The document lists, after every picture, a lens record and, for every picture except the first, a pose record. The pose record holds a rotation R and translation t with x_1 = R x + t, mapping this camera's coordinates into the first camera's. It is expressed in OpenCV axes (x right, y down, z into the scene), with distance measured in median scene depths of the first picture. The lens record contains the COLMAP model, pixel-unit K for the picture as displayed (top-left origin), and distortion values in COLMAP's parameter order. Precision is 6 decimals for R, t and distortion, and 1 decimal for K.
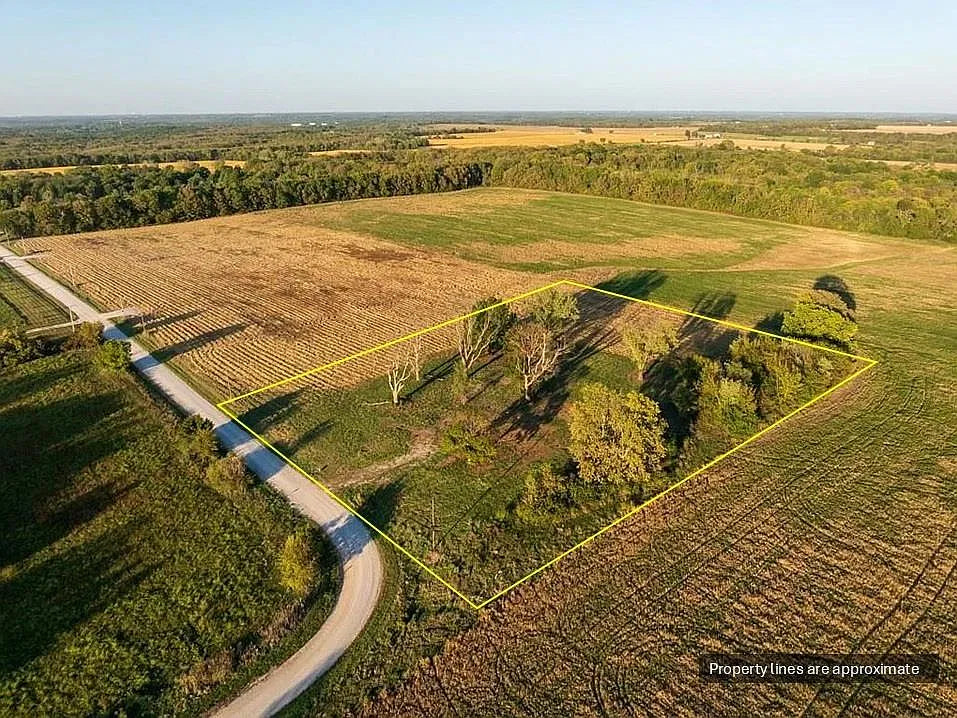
lens RADIAL K [[670.8, 0, 478.5], [0, 670.8, 359.0], [0, 0, 1]] dist [-0.033044, -0.001621]
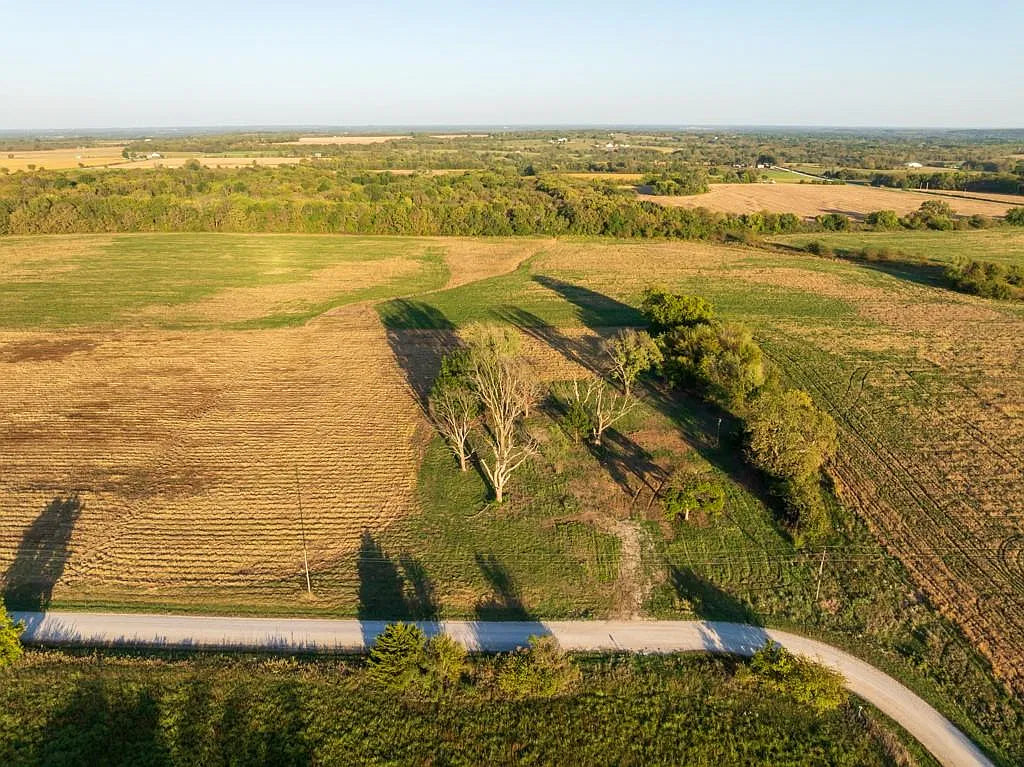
lens RADIAL K [[721.7, 0, 516.7], [0, 721.7, 380.8], [0, 0, 1]] dist [-0.042959, 0.007432]
pose [[0.668133, -0.248525, 0.701309, -0.215185], [0.258601, 0.961369, 0.094315, -0.046492], [-0.697656, 0.118344, 0.706591, 0.124225]]
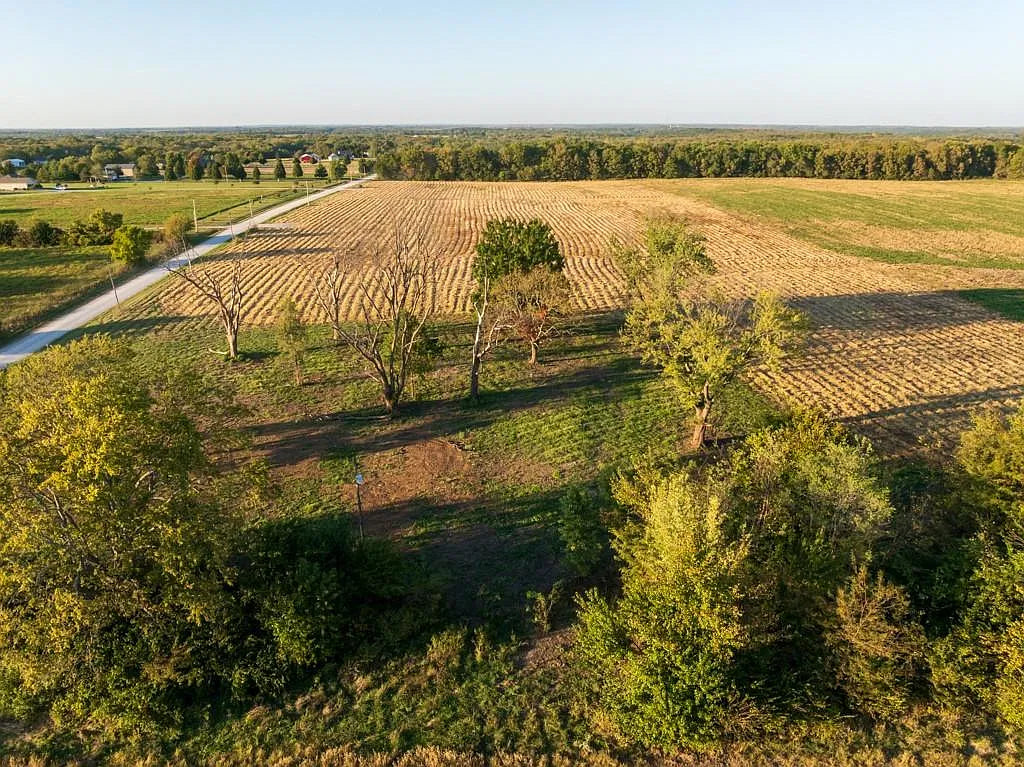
lens RADIAL K [[721.7, 0, 516.7], [0, 721.7, 380.8], [0, 0, 1]] dist [-0.042959, 0.007432]
pose [[0.769051, 0.216735, -0.601320, 0.140699], [-0.223085, 0.972613, 0.065249, -0.002407], [0.598993, 0.083966, 0.796340, 0.217711]]
